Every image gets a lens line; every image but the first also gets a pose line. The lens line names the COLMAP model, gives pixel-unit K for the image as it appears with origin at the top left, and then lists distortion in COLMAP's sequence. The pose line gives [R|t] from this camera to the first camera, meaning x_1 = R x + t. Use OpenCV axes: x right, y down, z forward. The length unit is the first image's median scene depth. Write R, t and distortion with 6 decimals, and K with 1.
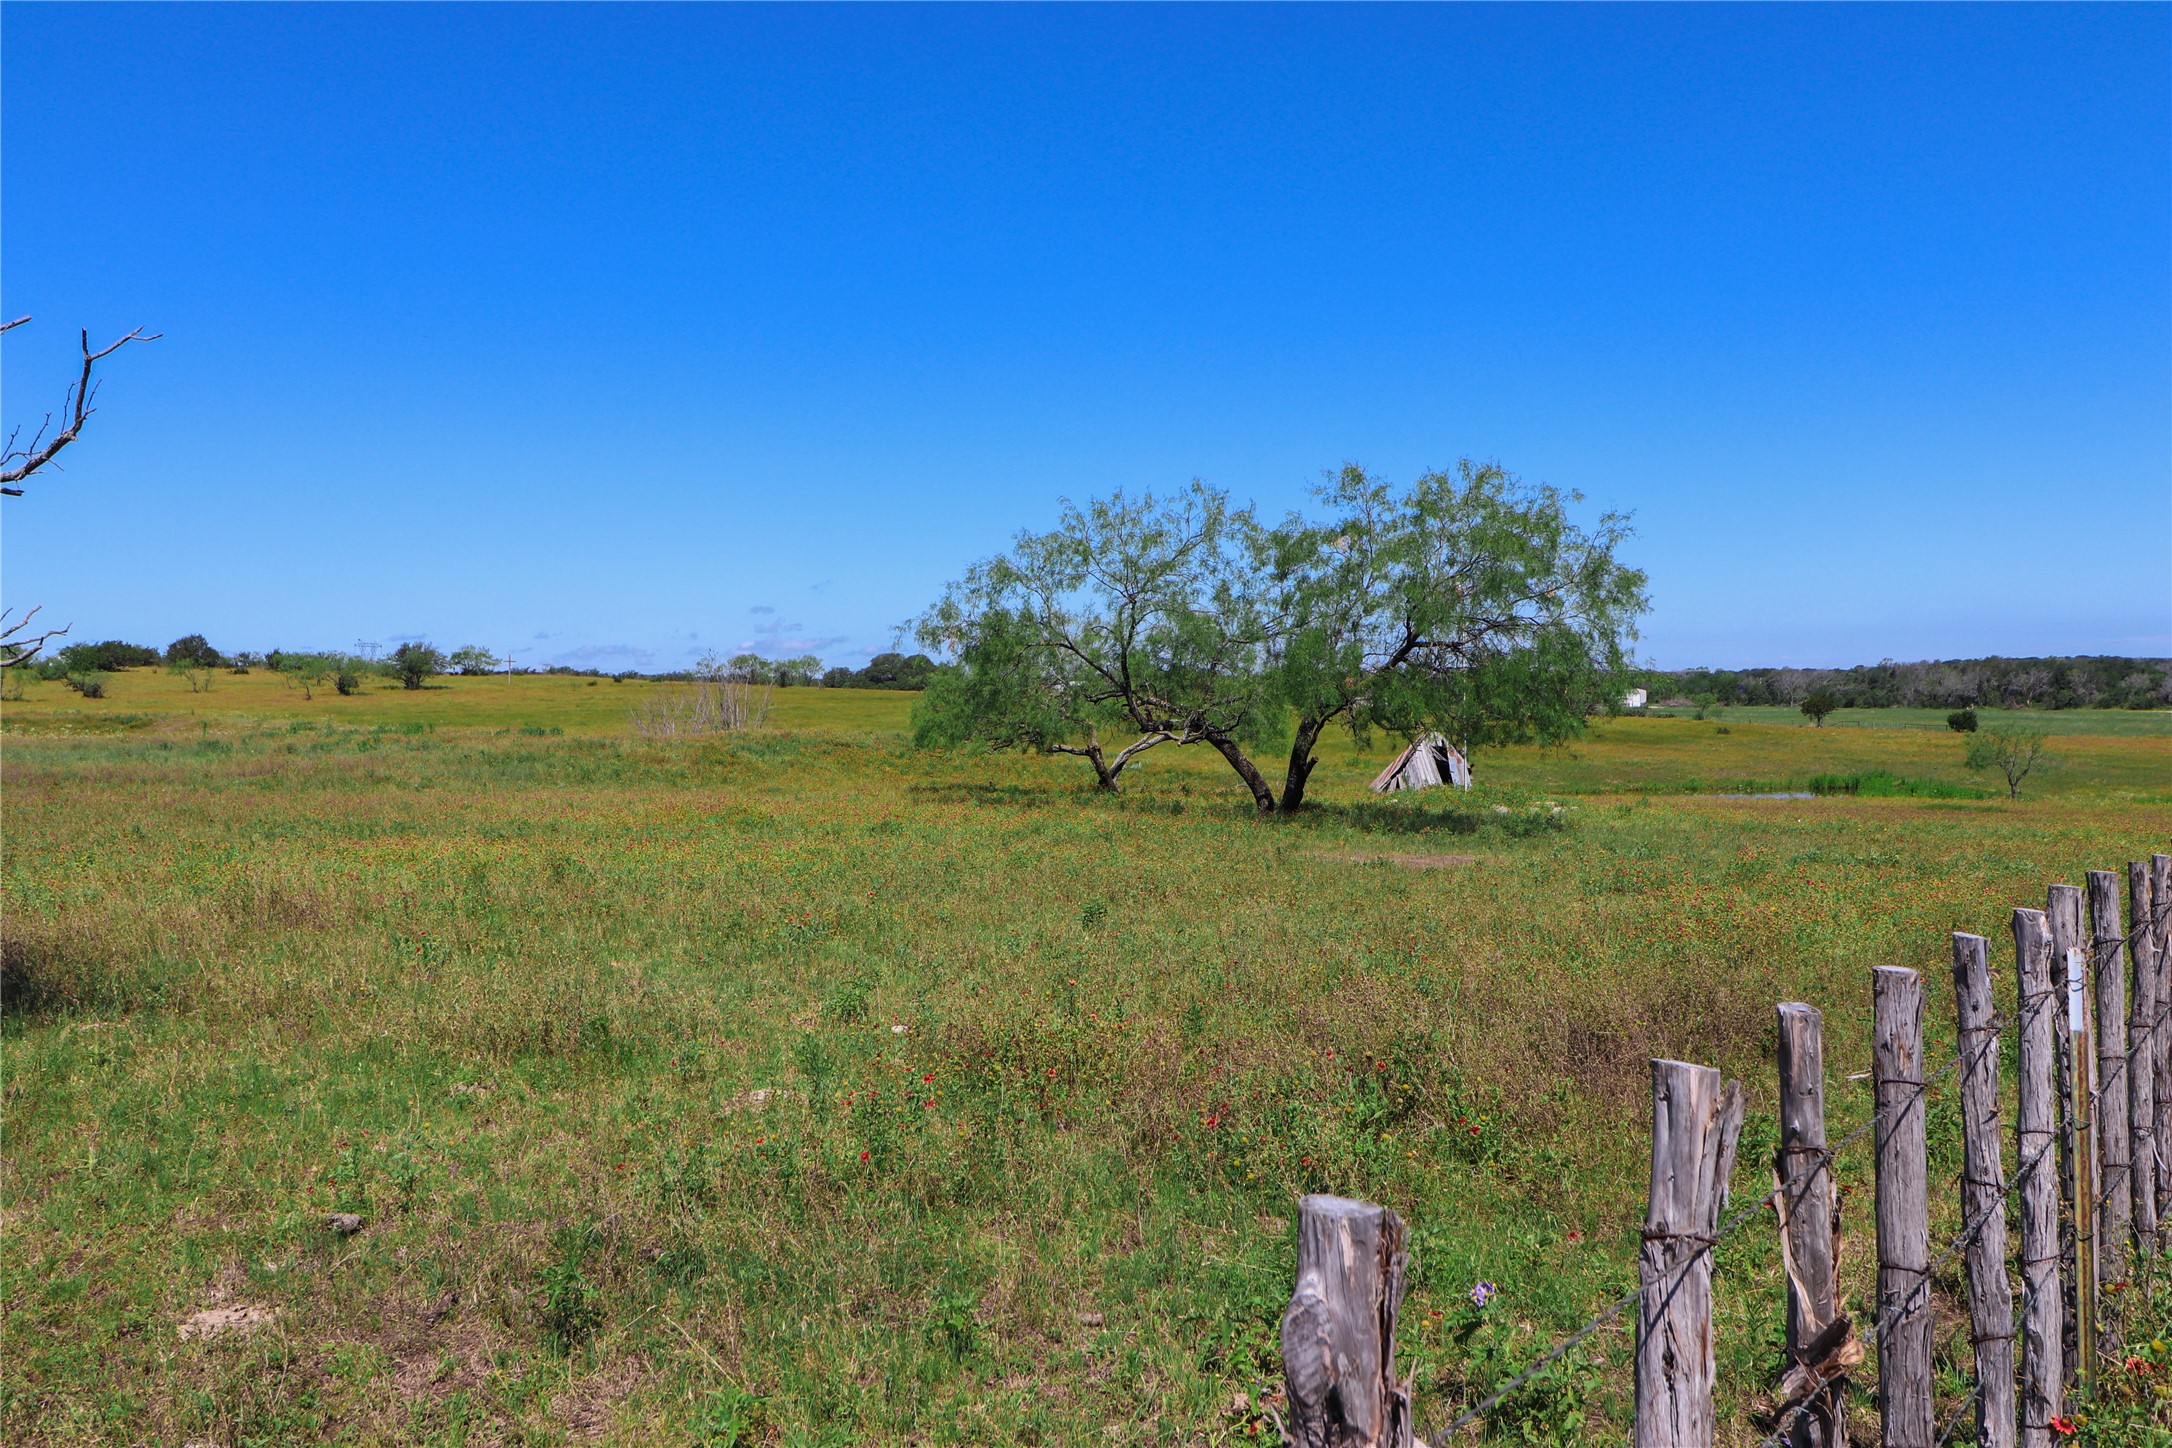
lens RADIAL K [[1729.0, 0, 1084.9], [0, 1729.0, 718.8], [0, 0, 1]] dist [0.017944, -0.013007]
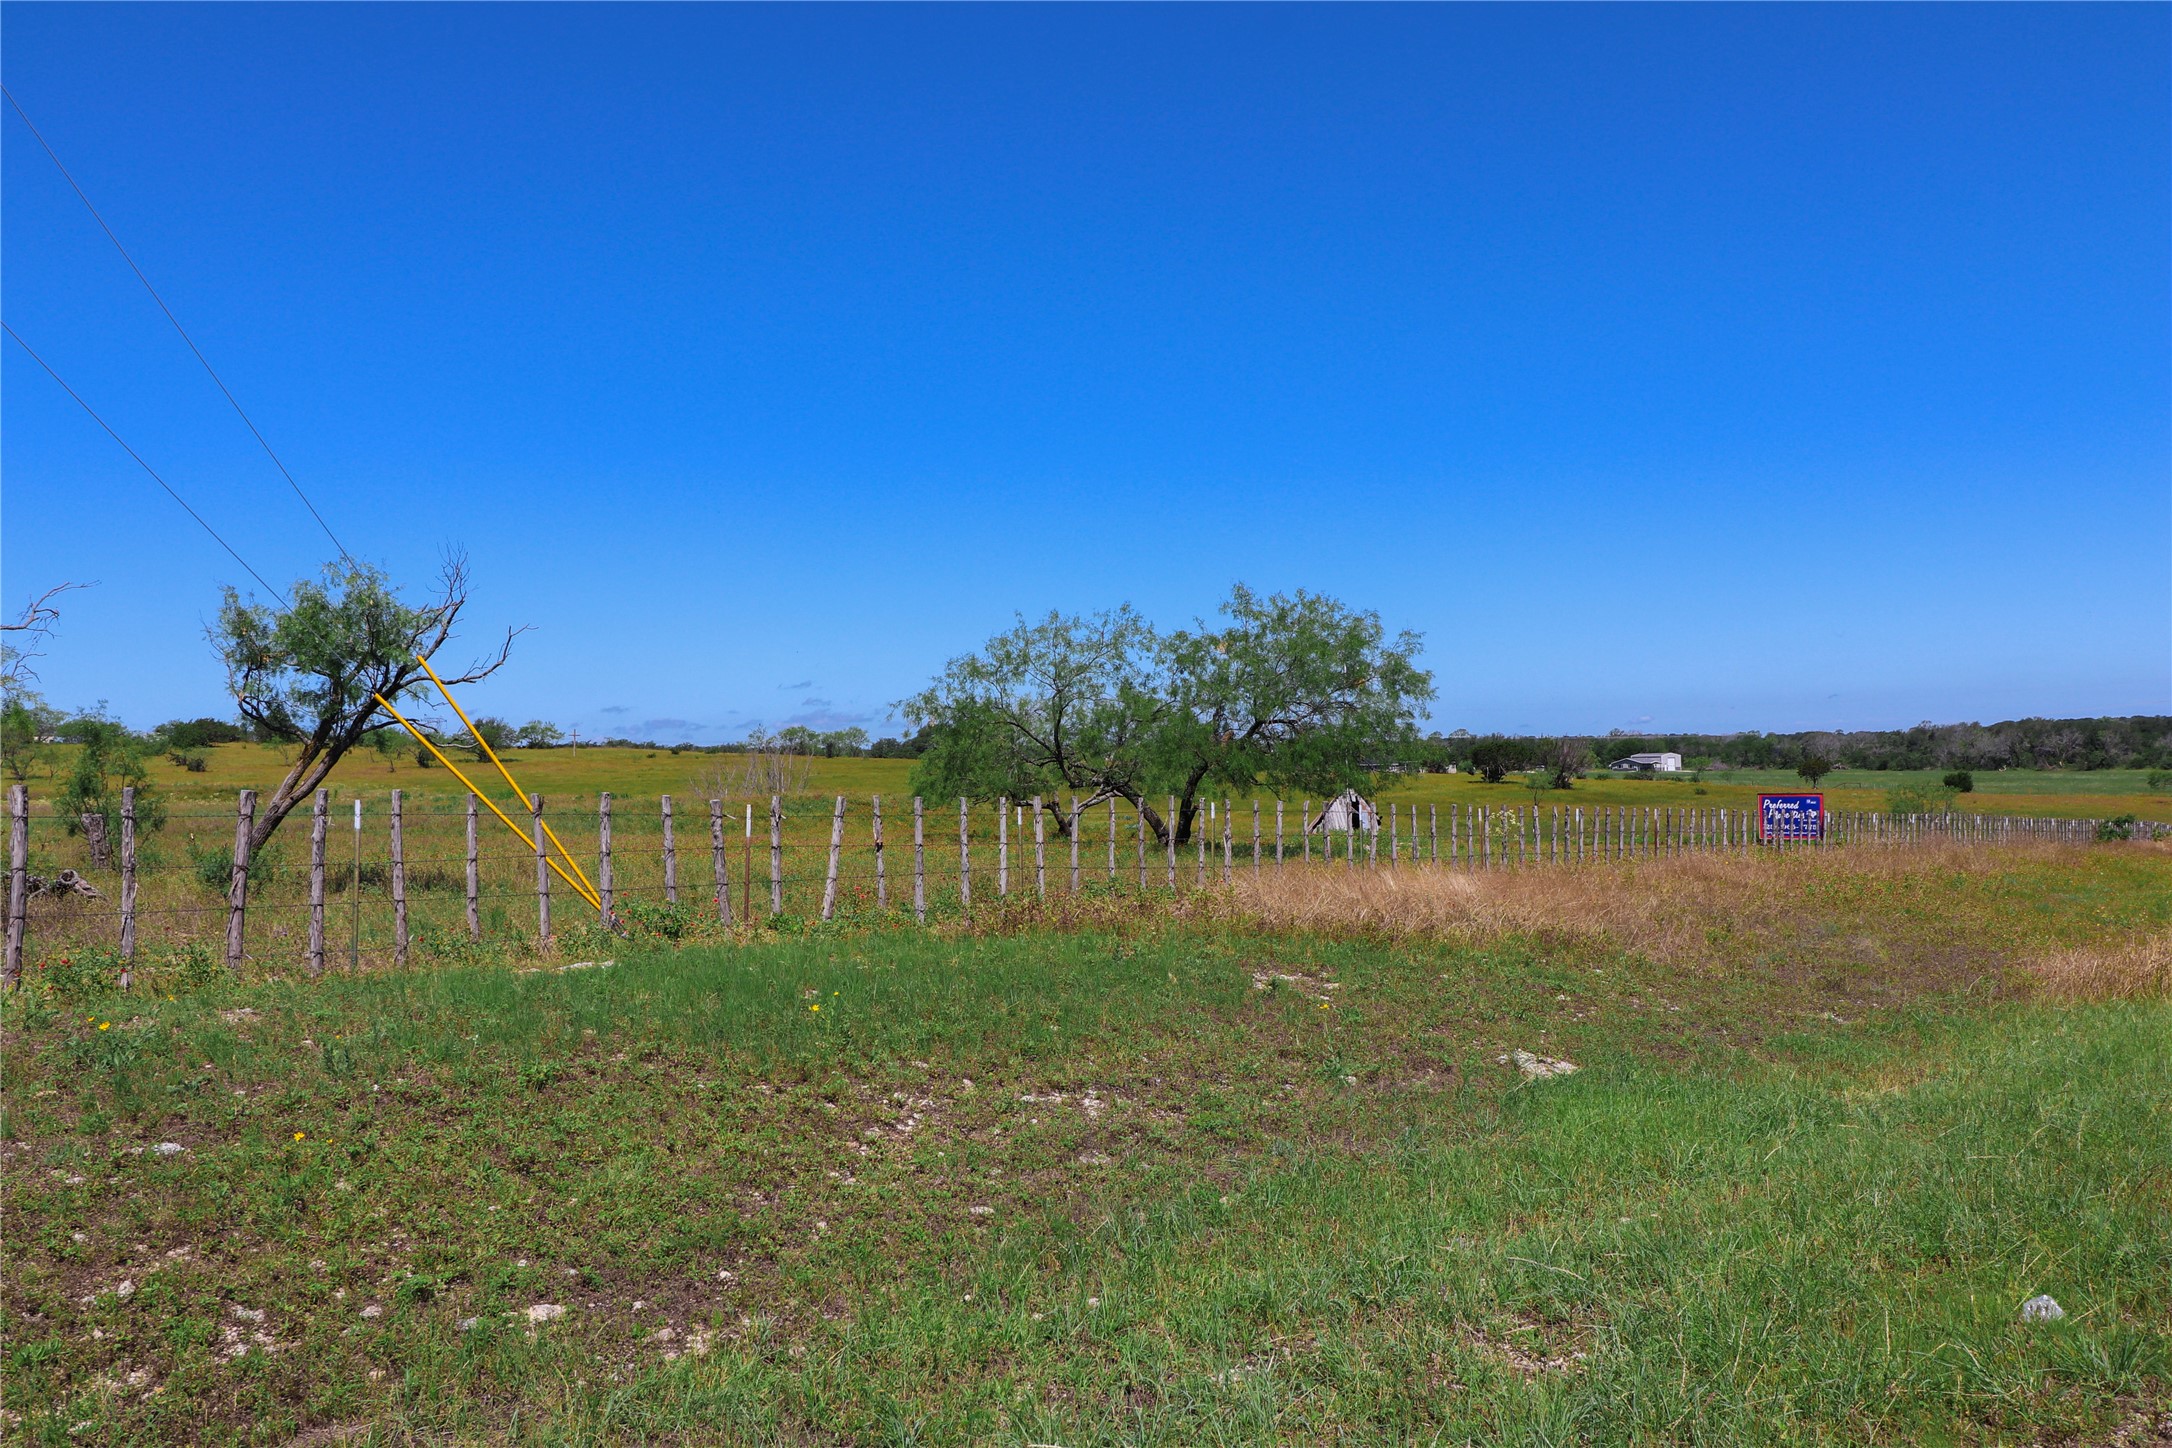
lens RADIAL K [[1729.0, 0, 1083.5], [0, 1729.0, 731.1], [0, 0, 1]] dist [0.017944, -0.013007]
pose [[0.999511, -0.007902, -0.030267, 0.081321], [0.006913, 0.999443, -0.032642, 0.007399], [0.030508, 0.032417, 0.999009, -0.338445]]
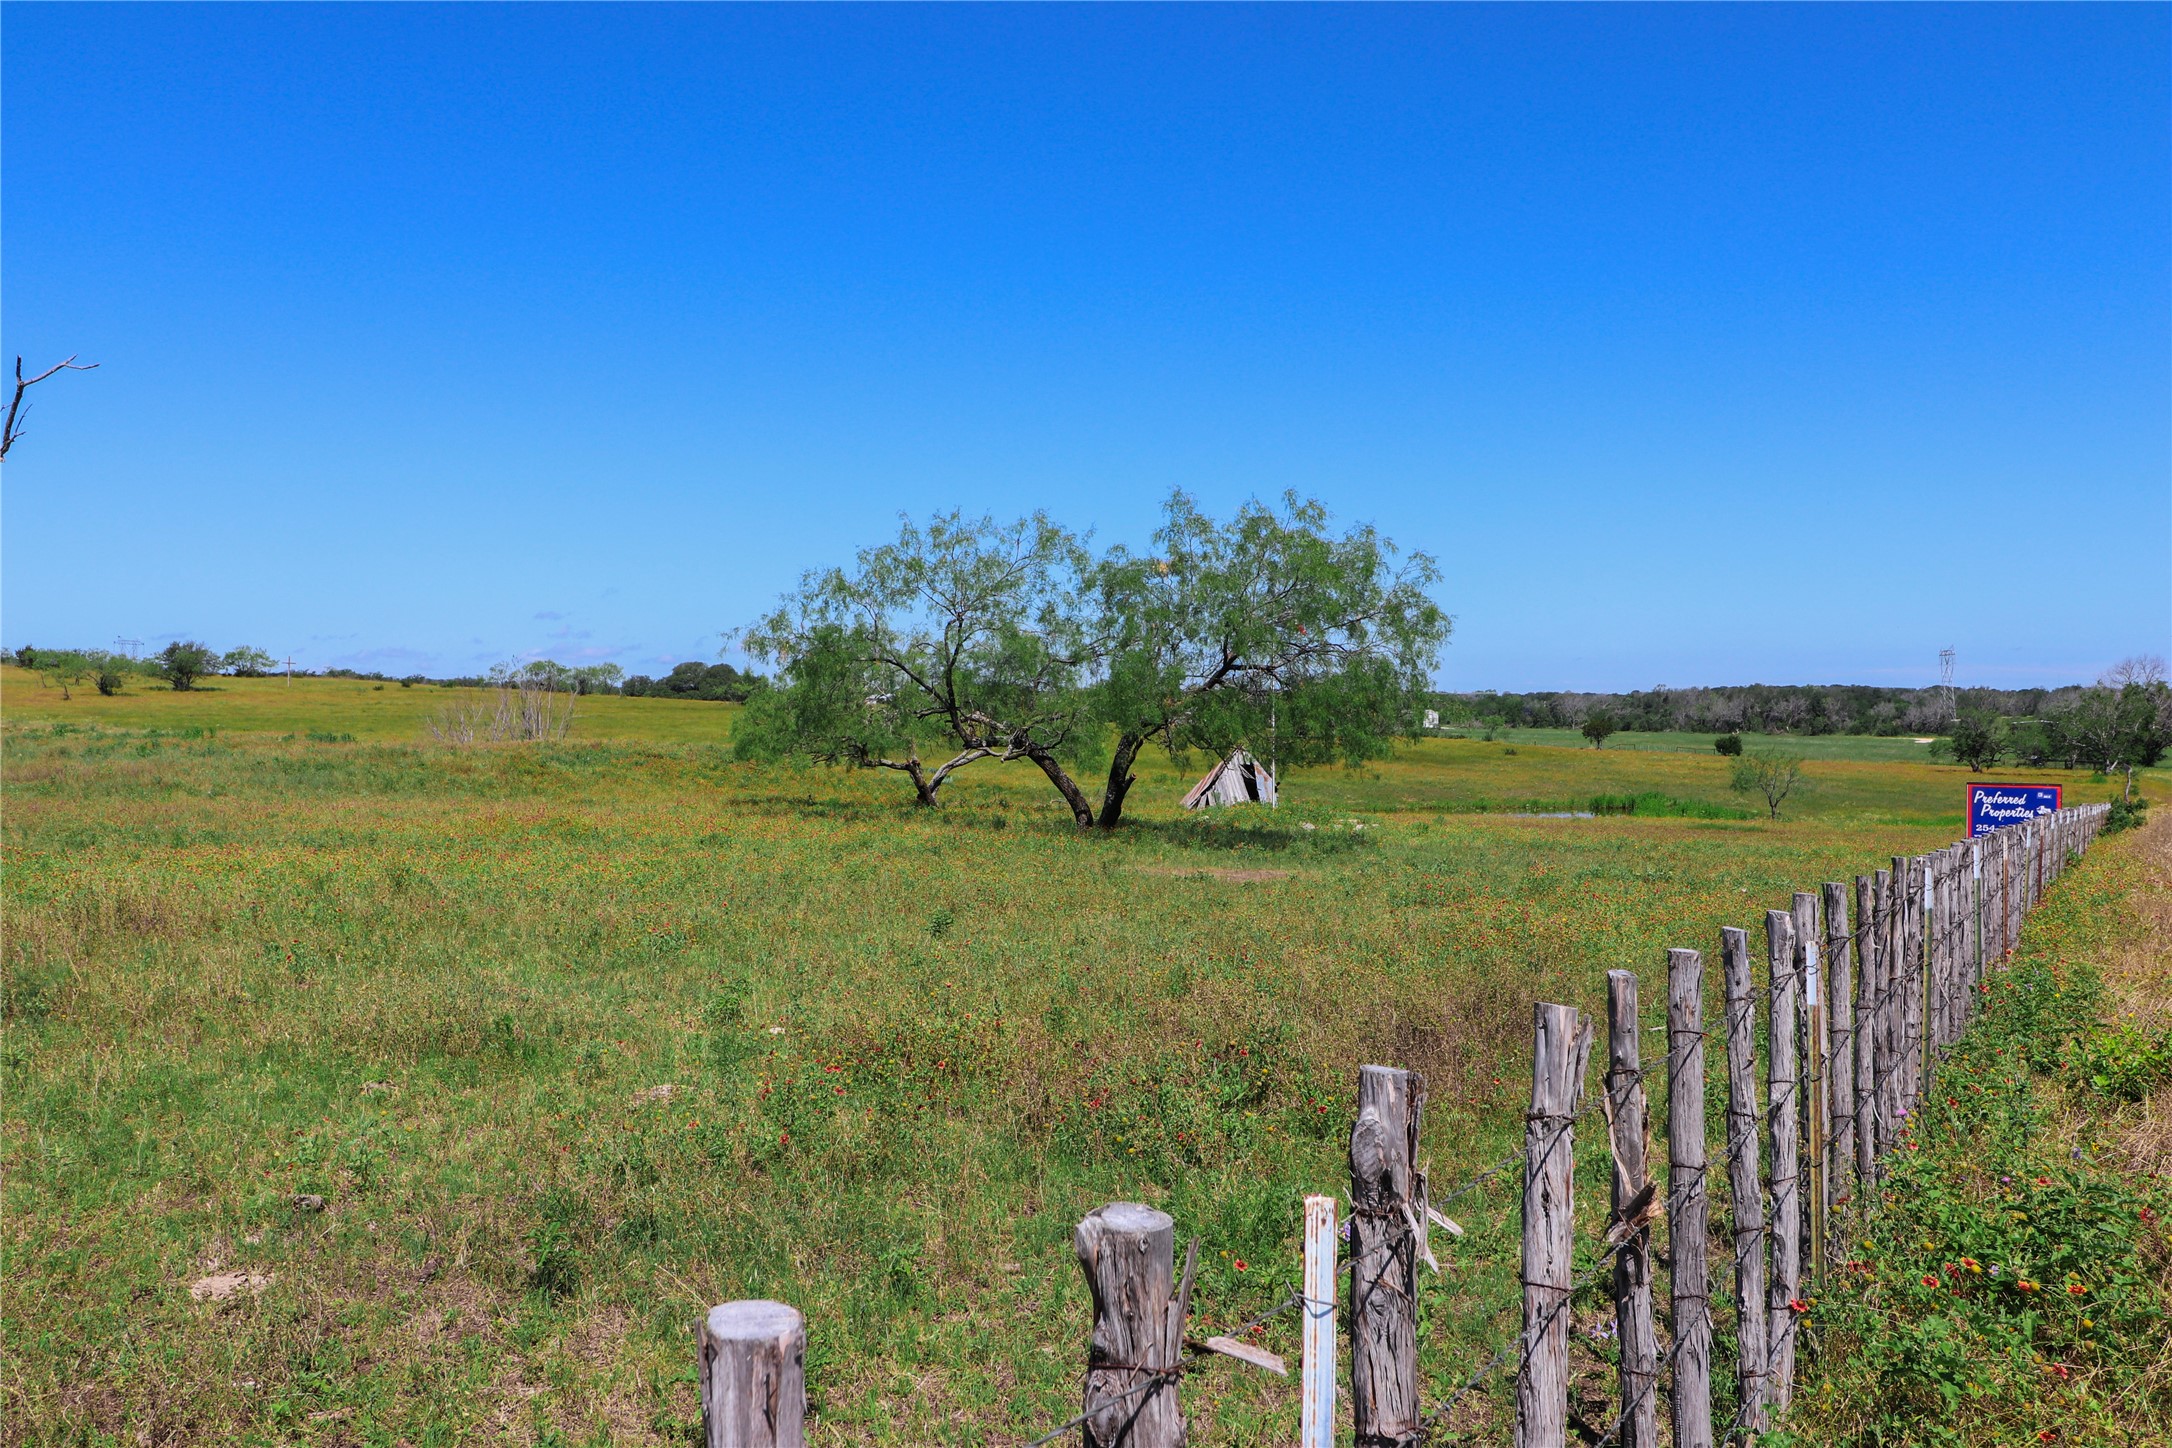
lens RADIAL K [[1729.0, 0, 1091.1], [0, 1729.0, 712.7], [0, 0, 1]] dist [0.017944, -0.013007]
pose [[0.993216, 0.015366, 0.115266, -0.011203], [-0.014040, 0.999826, -0.012305, -0.001467], [-0.115435, 0.010603, 0.993258, -0.021769]]
